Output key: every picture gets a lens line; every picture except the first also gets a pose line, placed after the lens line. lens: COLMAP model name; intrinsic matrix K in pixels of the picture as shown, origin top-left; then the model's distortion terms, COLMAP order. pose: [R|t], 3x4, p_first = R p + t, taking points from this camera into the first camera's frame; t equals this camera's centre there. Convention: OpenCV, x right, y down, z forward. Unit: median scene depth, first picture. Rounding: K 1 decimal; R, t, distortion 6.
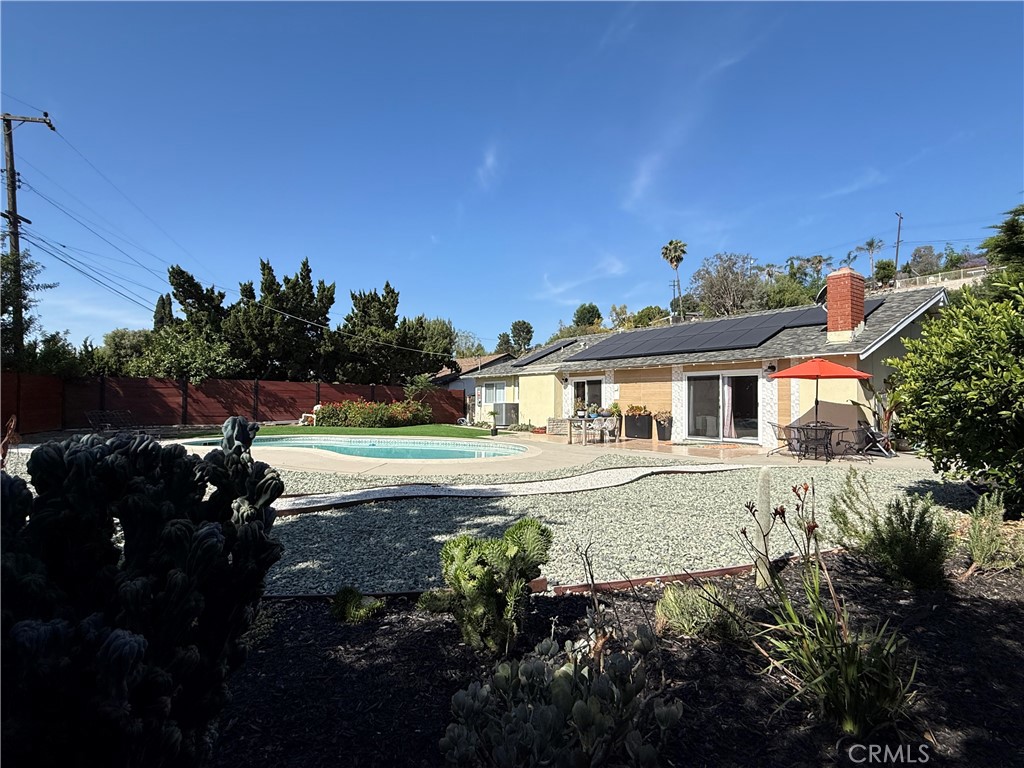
lens RADIAL K [[511.7, 0, 512.6], [0, 511.7, 385.3], [0, 0, 1]] dist [0.002968, -0.000974]
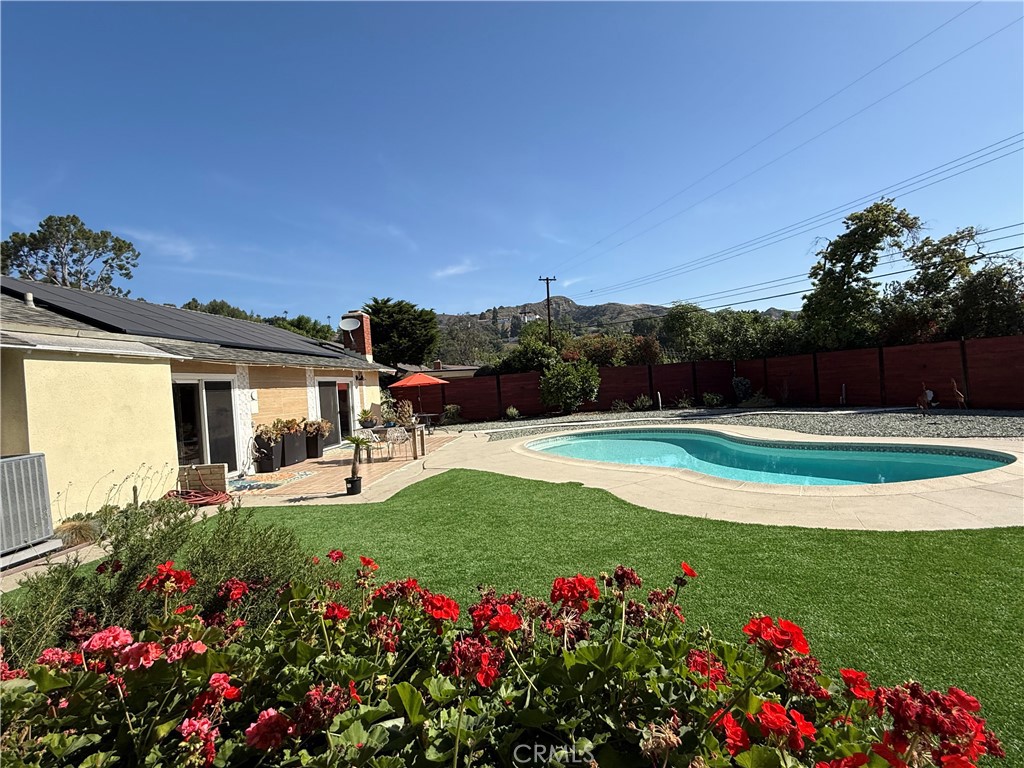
lens RADIAL K [[511.7, 0, 515.1], [0, 511.7, 382.6], [0, 0, 1]] dist [0.002968, -0.000974]
pose [[-0.736389, 0.052030, 0.674555, -0.369011], [0.048608, 0.998531, -0.023954, 0.016101], [-0.674810, 0.015150, -0.737836, 1.019535]]
